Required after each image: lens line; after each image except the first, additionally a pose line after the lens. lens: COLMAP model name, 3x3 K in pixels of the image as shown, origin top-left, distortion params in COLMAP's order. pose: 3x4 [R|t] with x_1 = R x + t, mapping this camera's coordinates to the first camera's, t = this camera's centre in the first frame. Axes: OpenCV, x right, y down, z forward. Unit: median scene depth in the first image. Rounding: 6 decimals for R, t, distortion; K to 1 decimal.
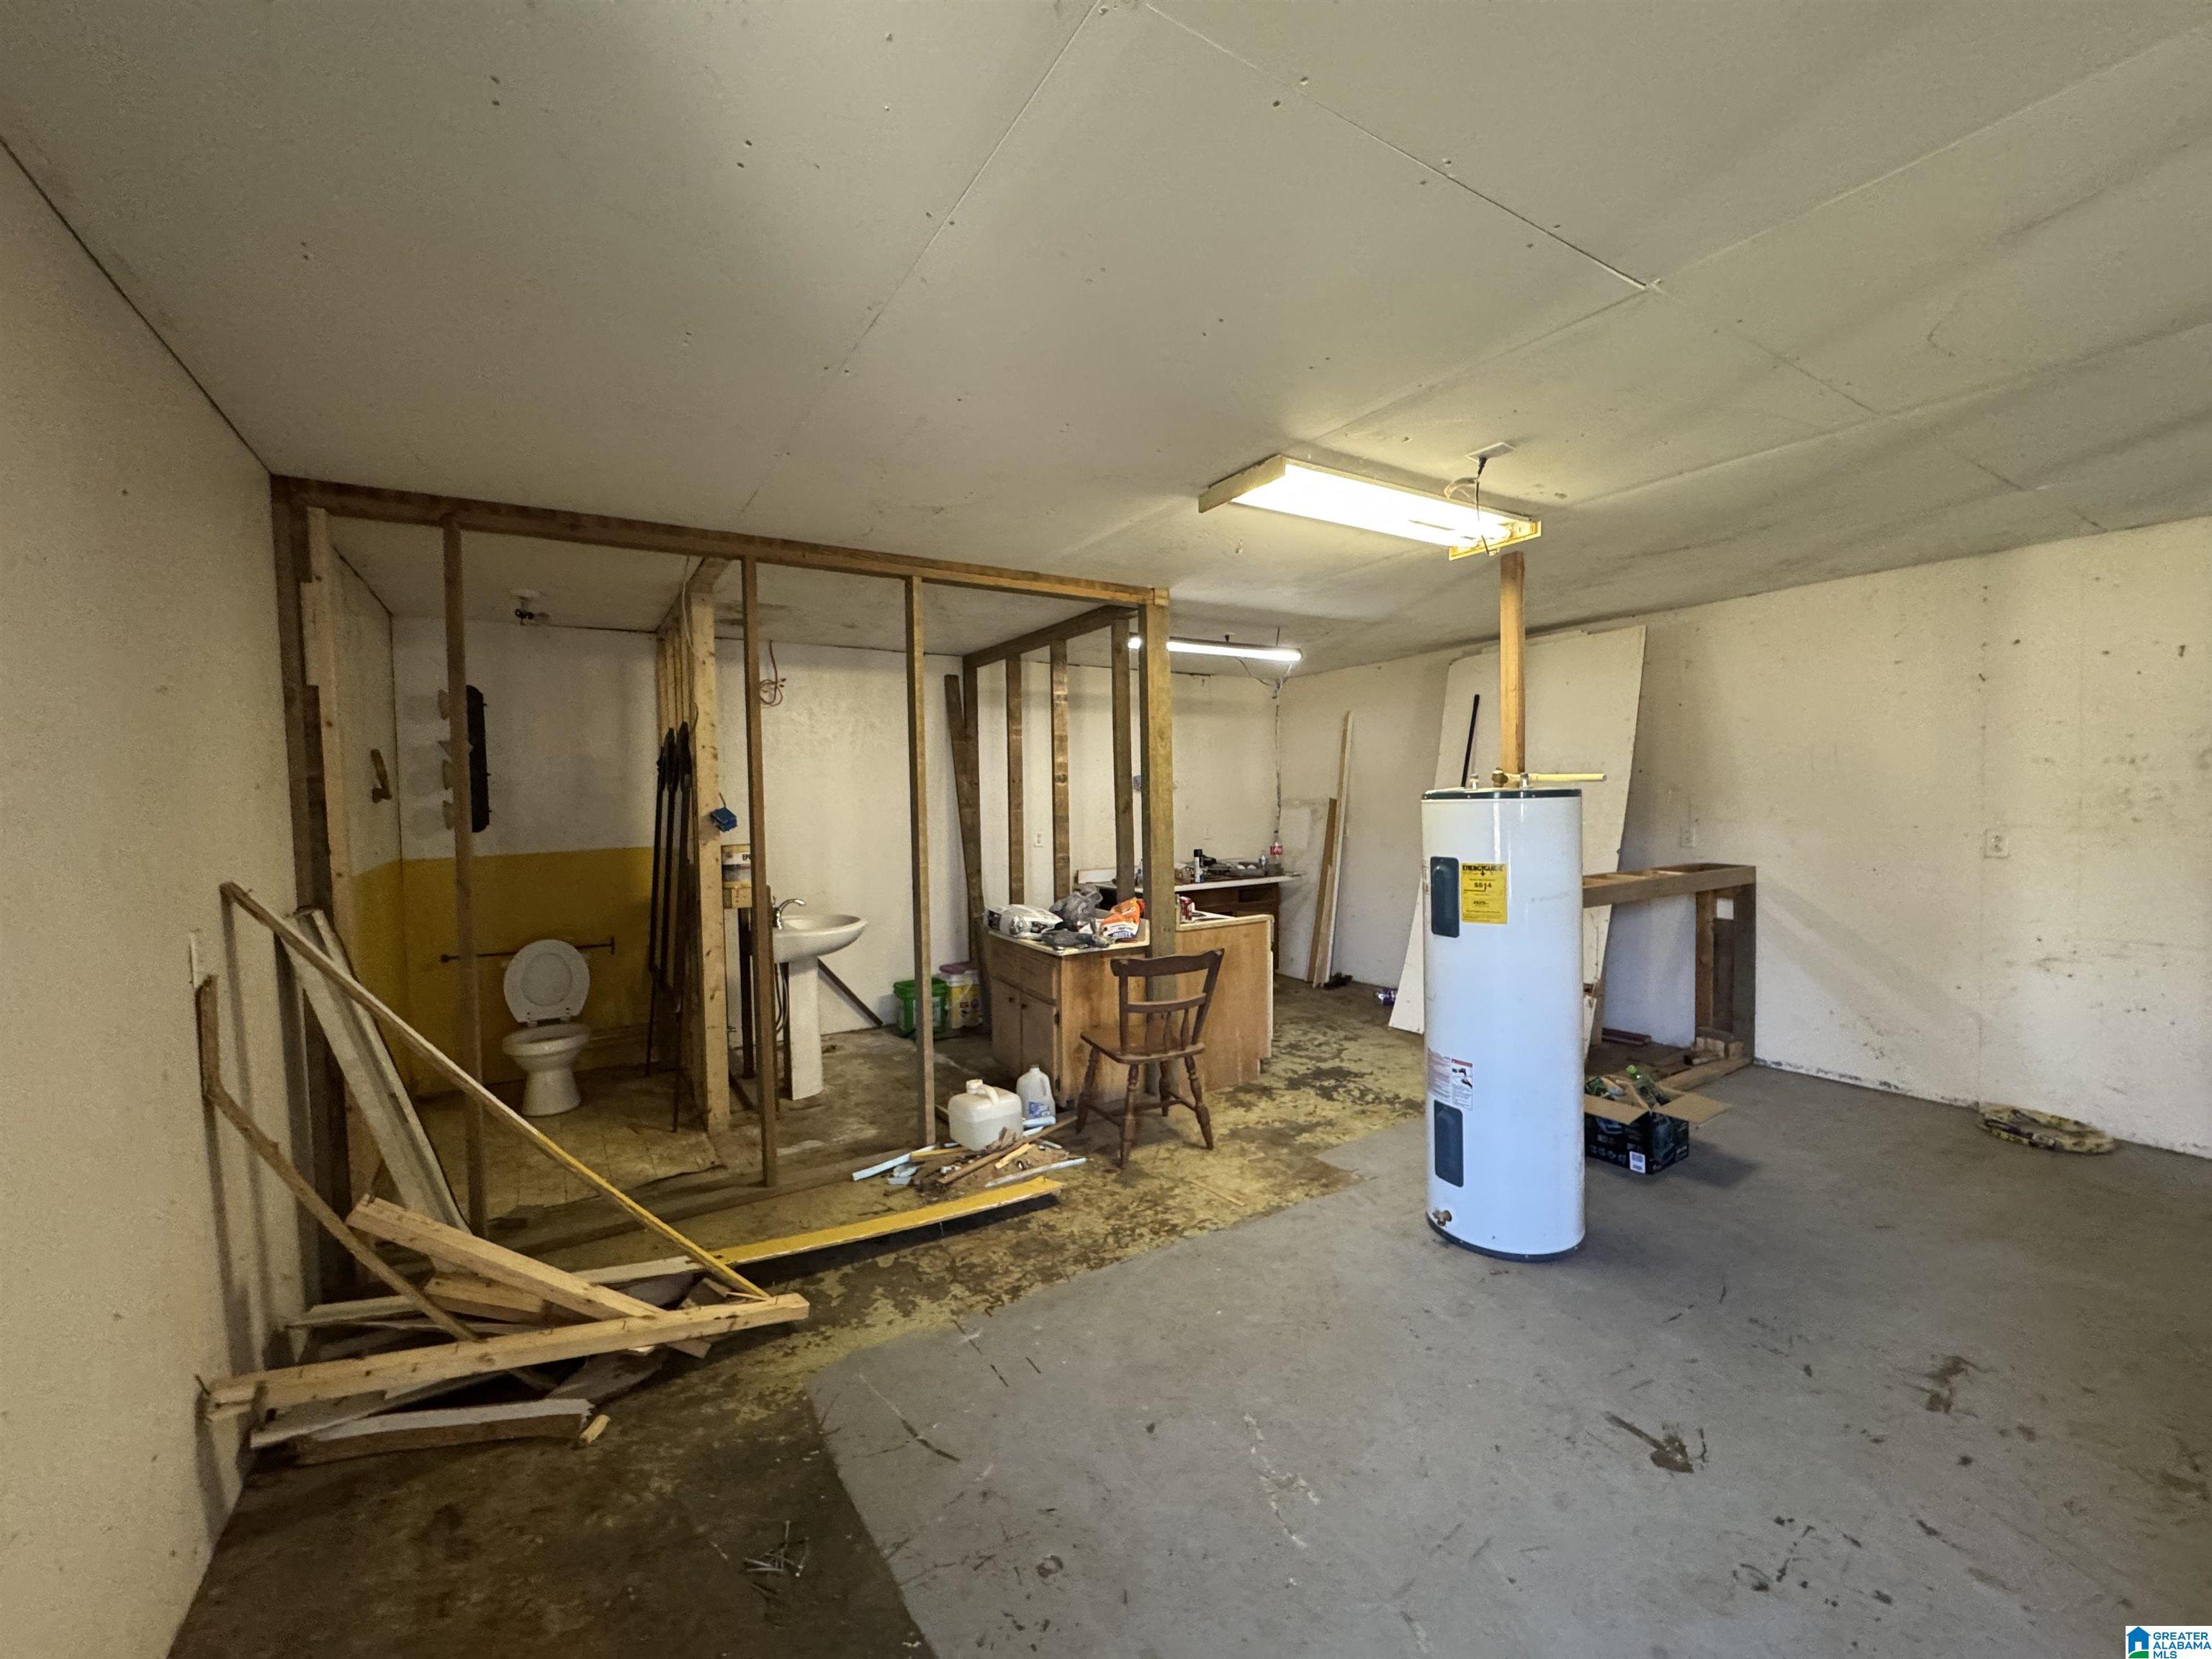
lens RADIAL K [[883.9, 0, 1103.8], [0, 883.9, 827.3], [0, 0, 1]] dist [-0.003508, 0.000536]
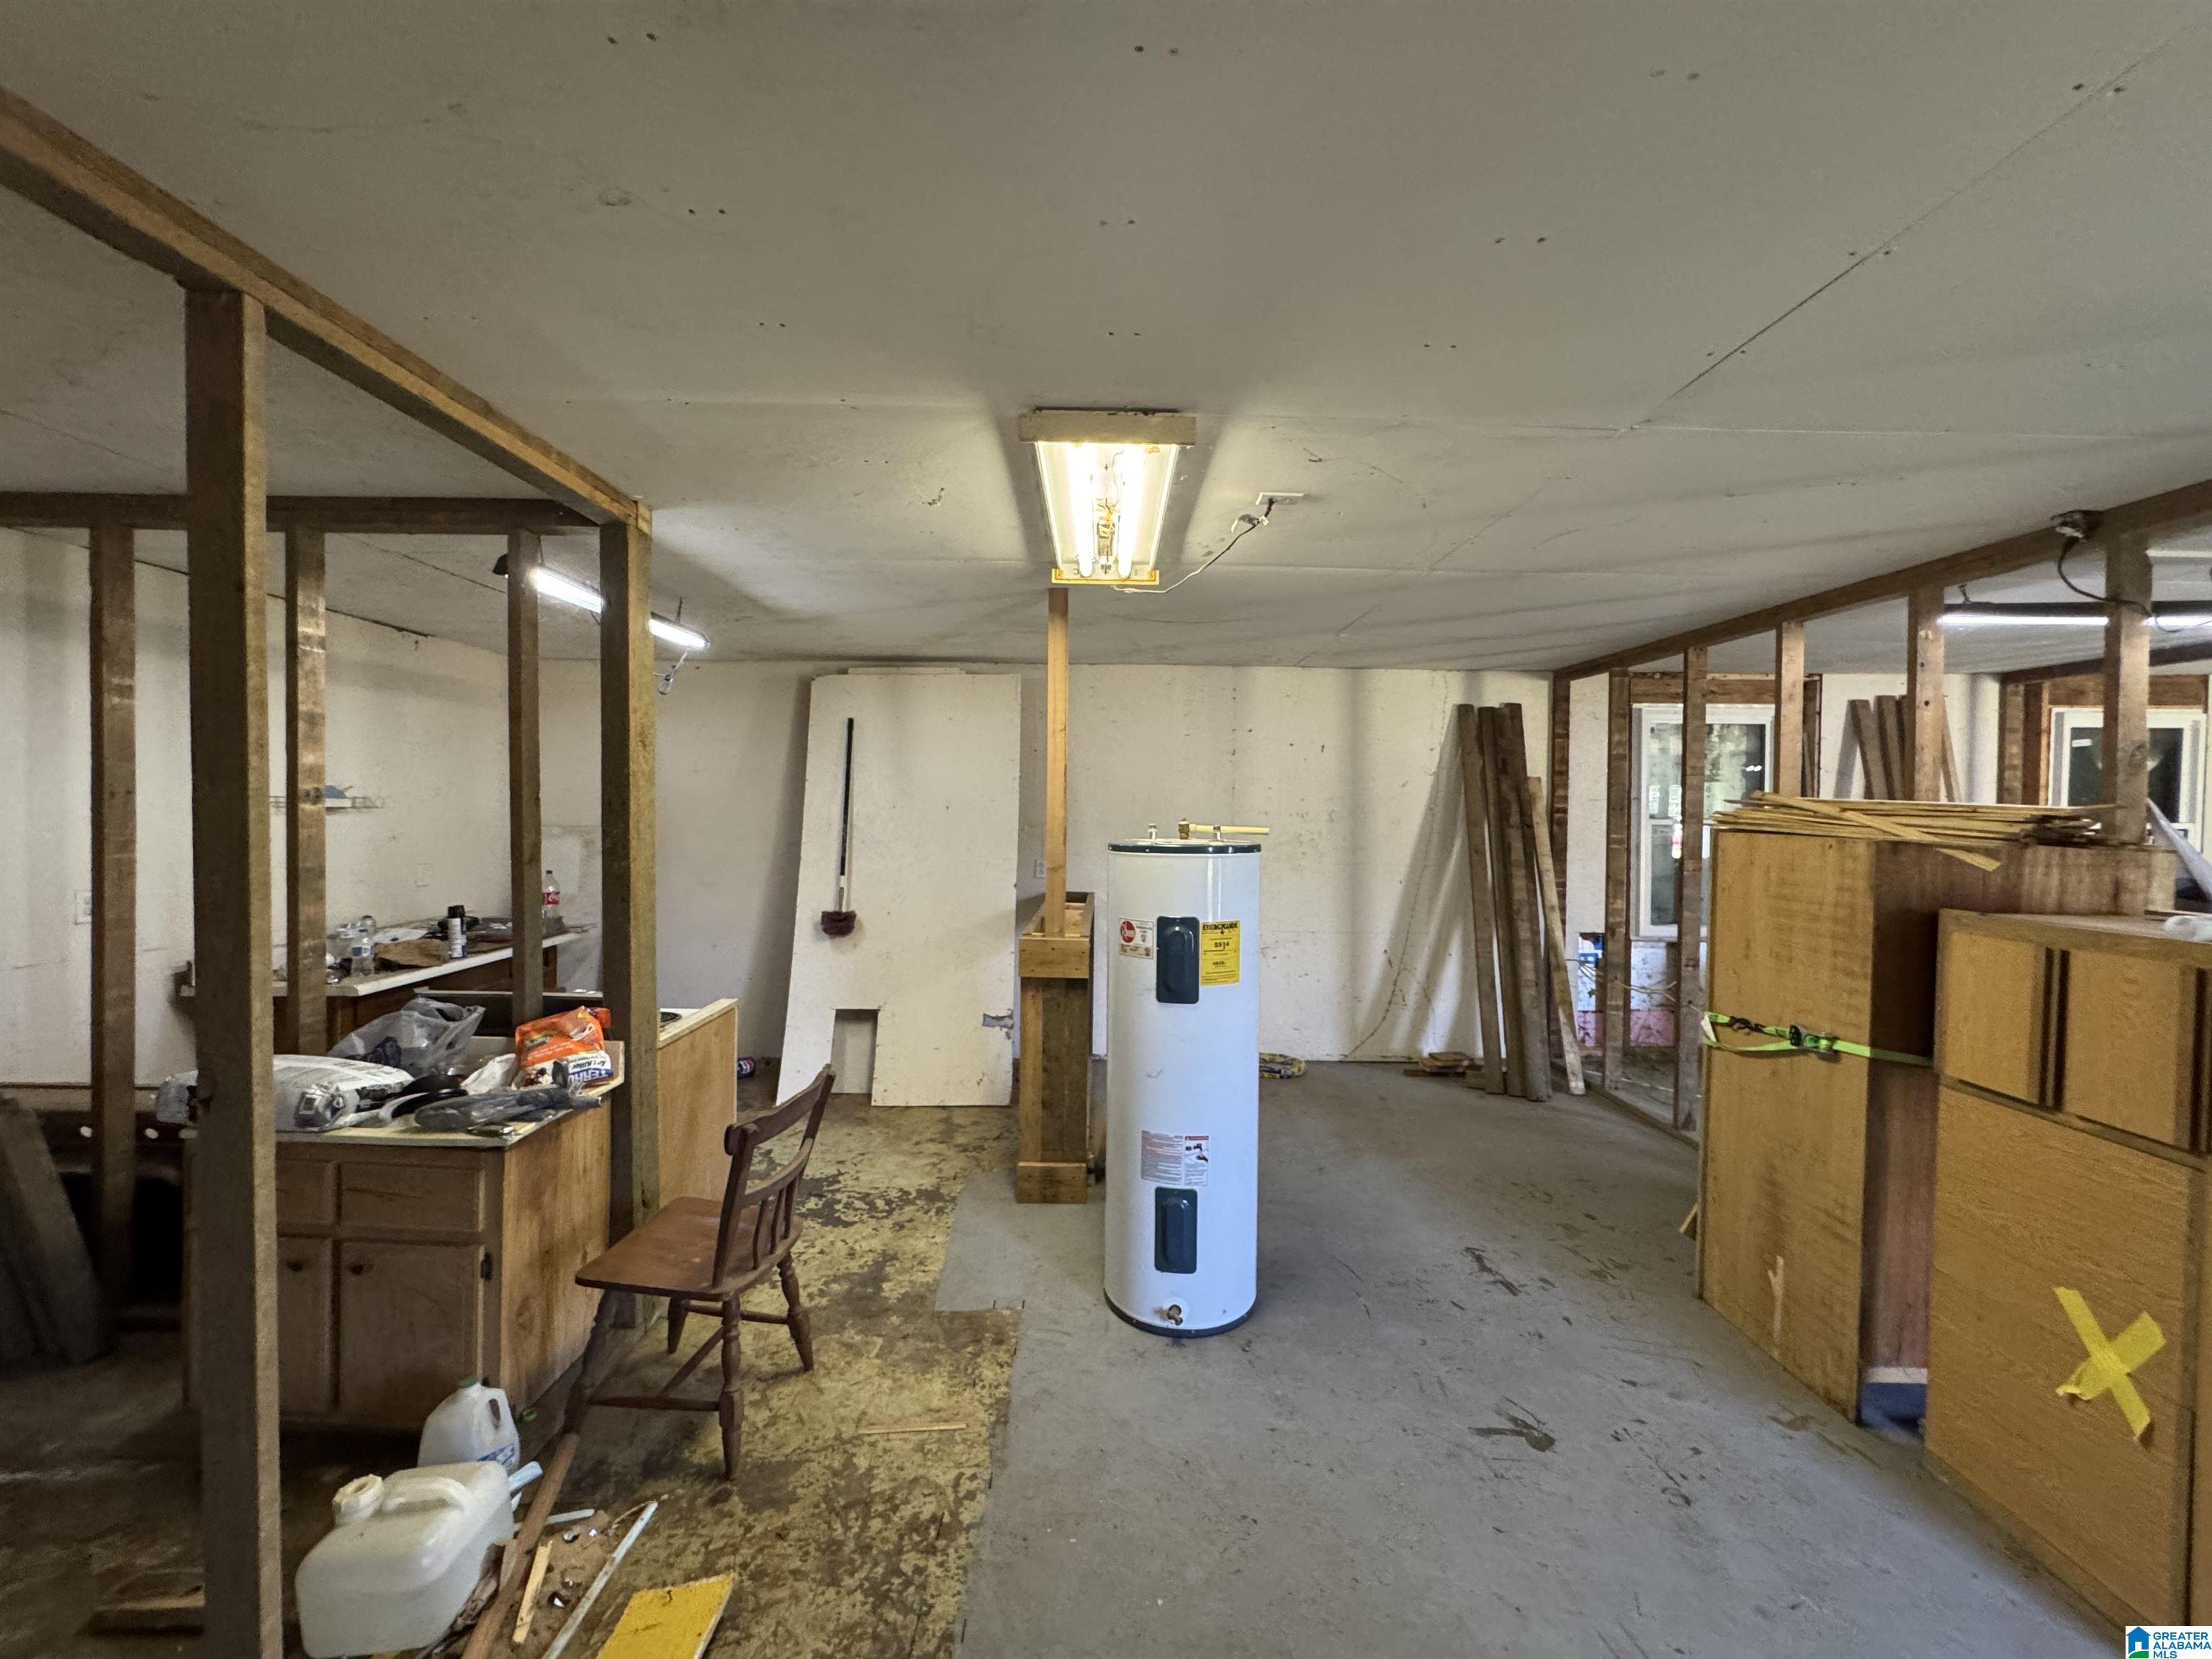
lens RADIAL K [[883.9, 0, 1103.7], [0, 883.9, 828.1], [0, 0, 1]] dist [-0.003508, 0.000536]
pose [[0.526707, 0.005555, 0.850029, -0.336273], [0.006702, 0.999920, -0.010688, -0.037775], [-0.850021, 0.011326, 0.526628, 0.456871]]
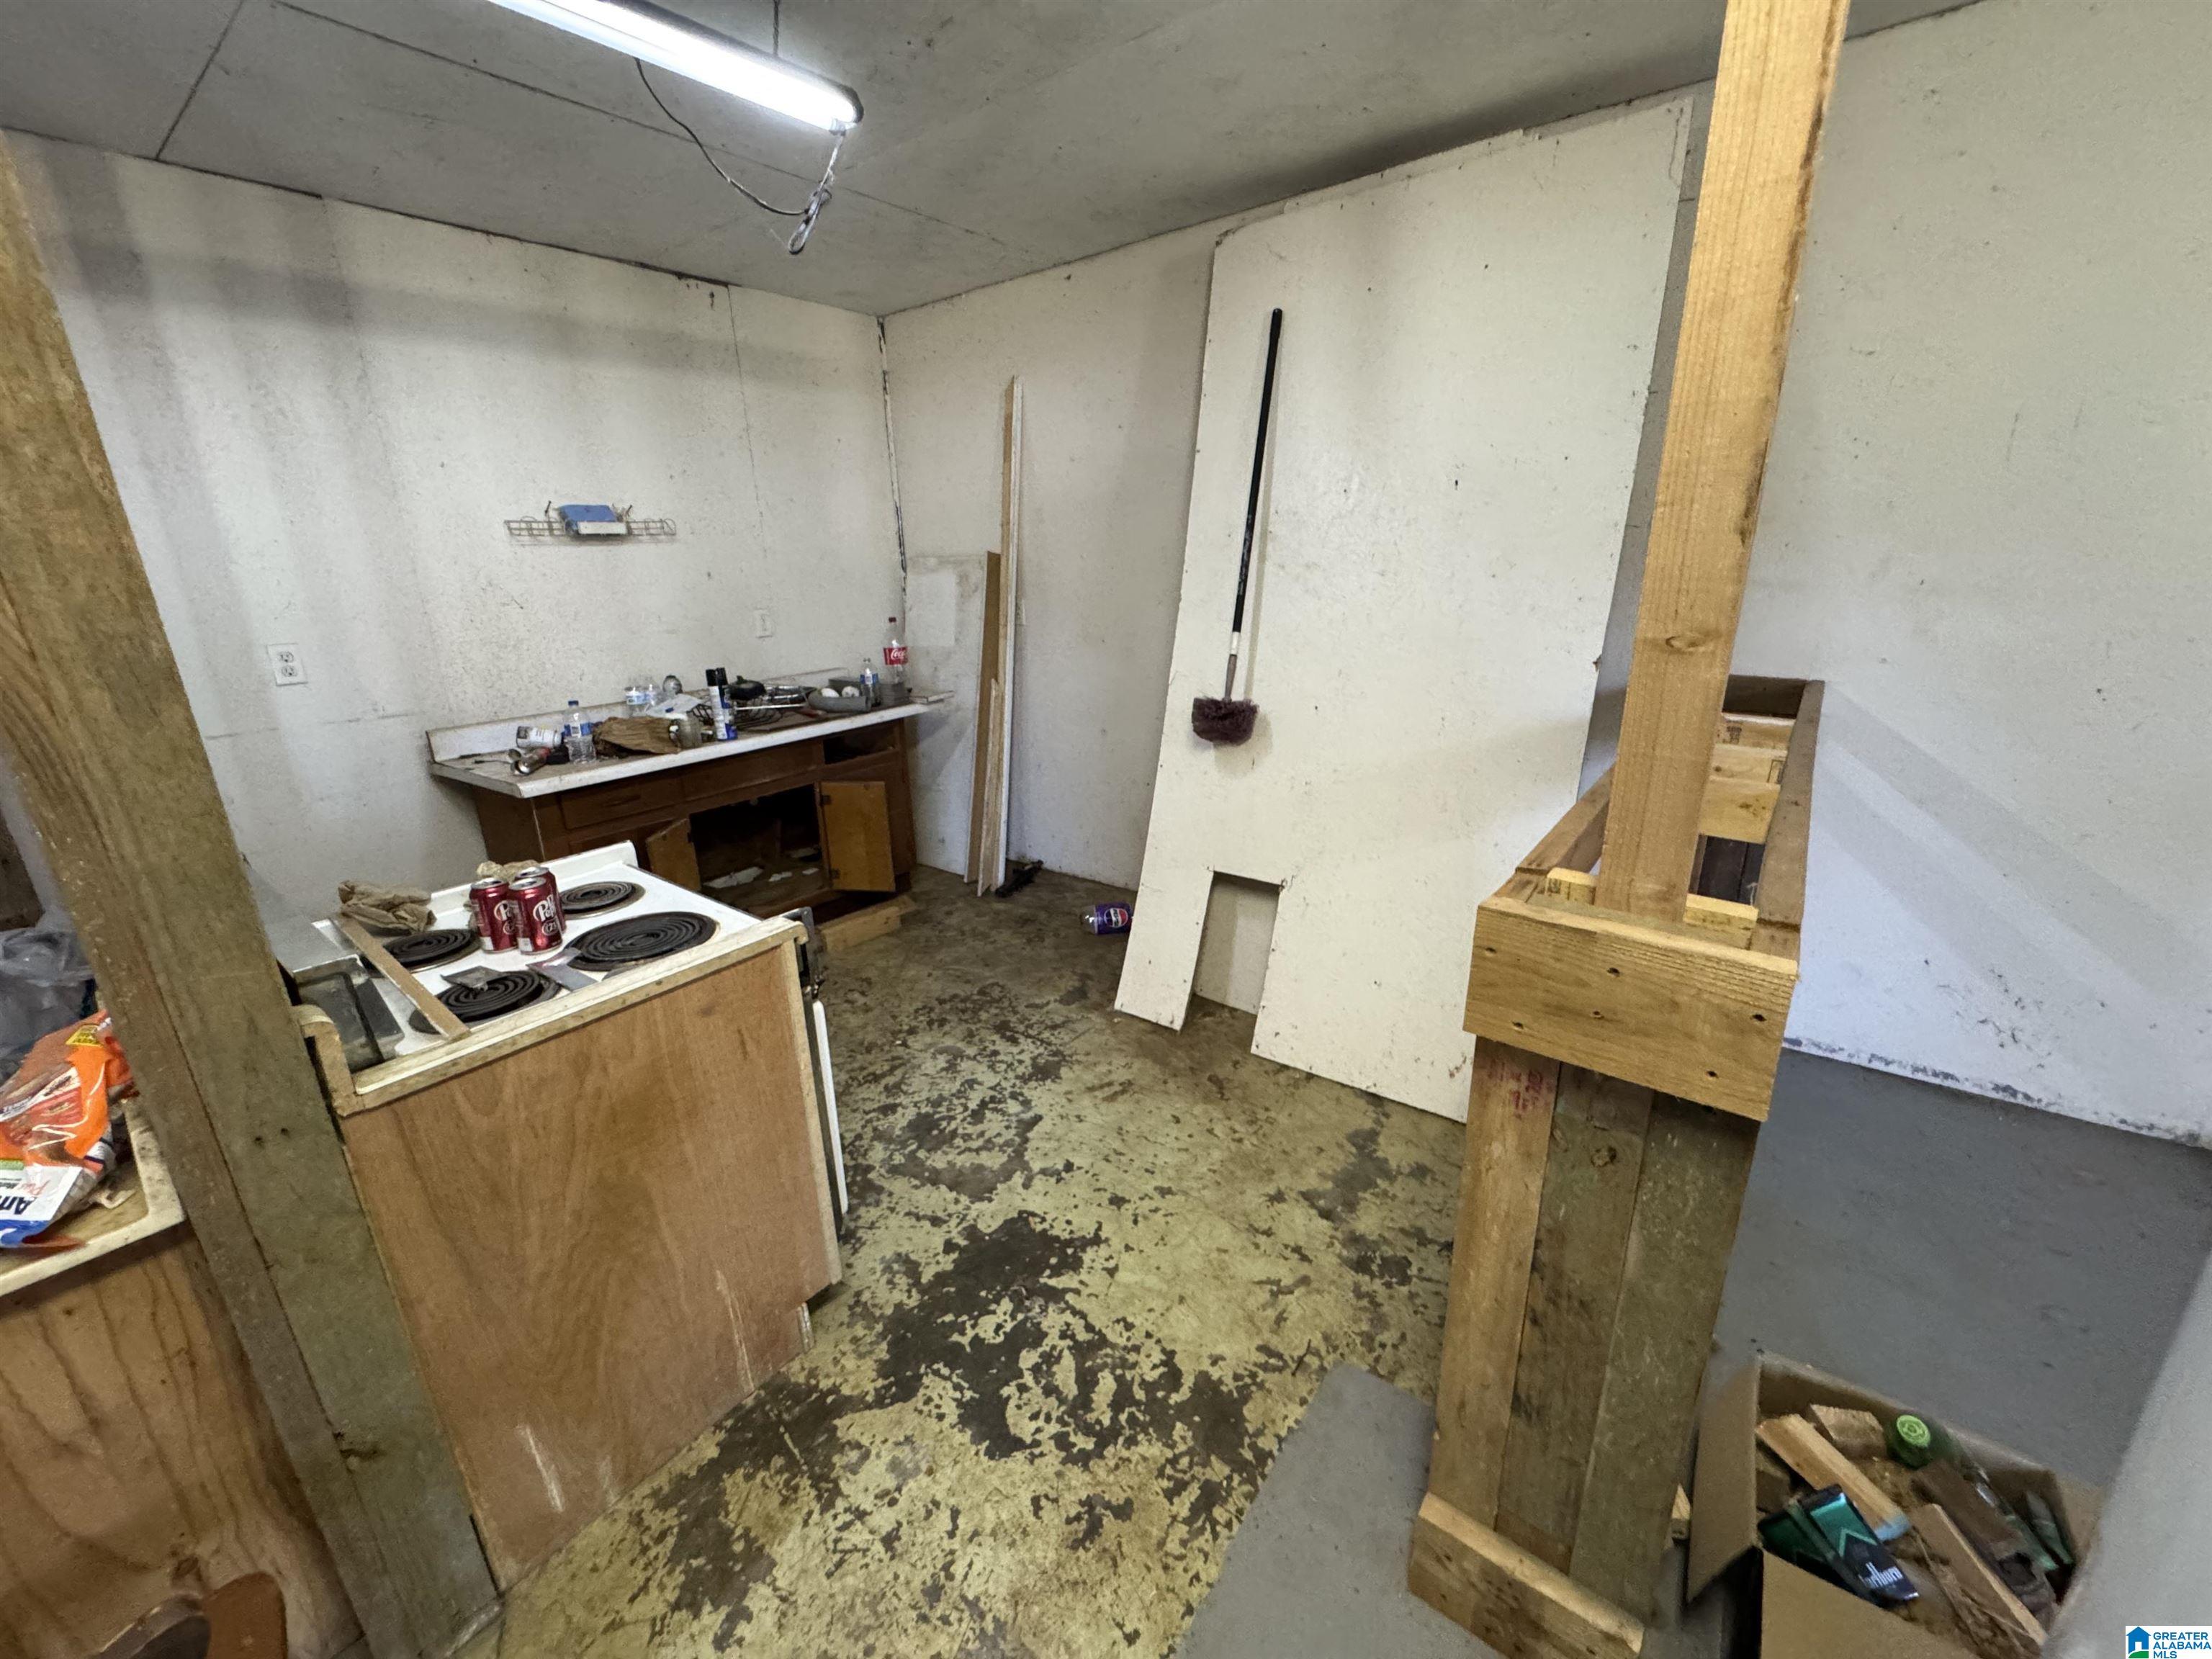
lens RADIAL K [[883.9, 0, 1104.4], [0, 883.9, 826.8], [0, 0, 1]] dist [-0.003508, 0.000536]
pose [[0.939345, -0.112960, 0.323838, 0.245351], [0.025043, 0.964276, 0.263713, -0.021811], [-0.342059, -0.239607, 0.908617, 0.847654]]
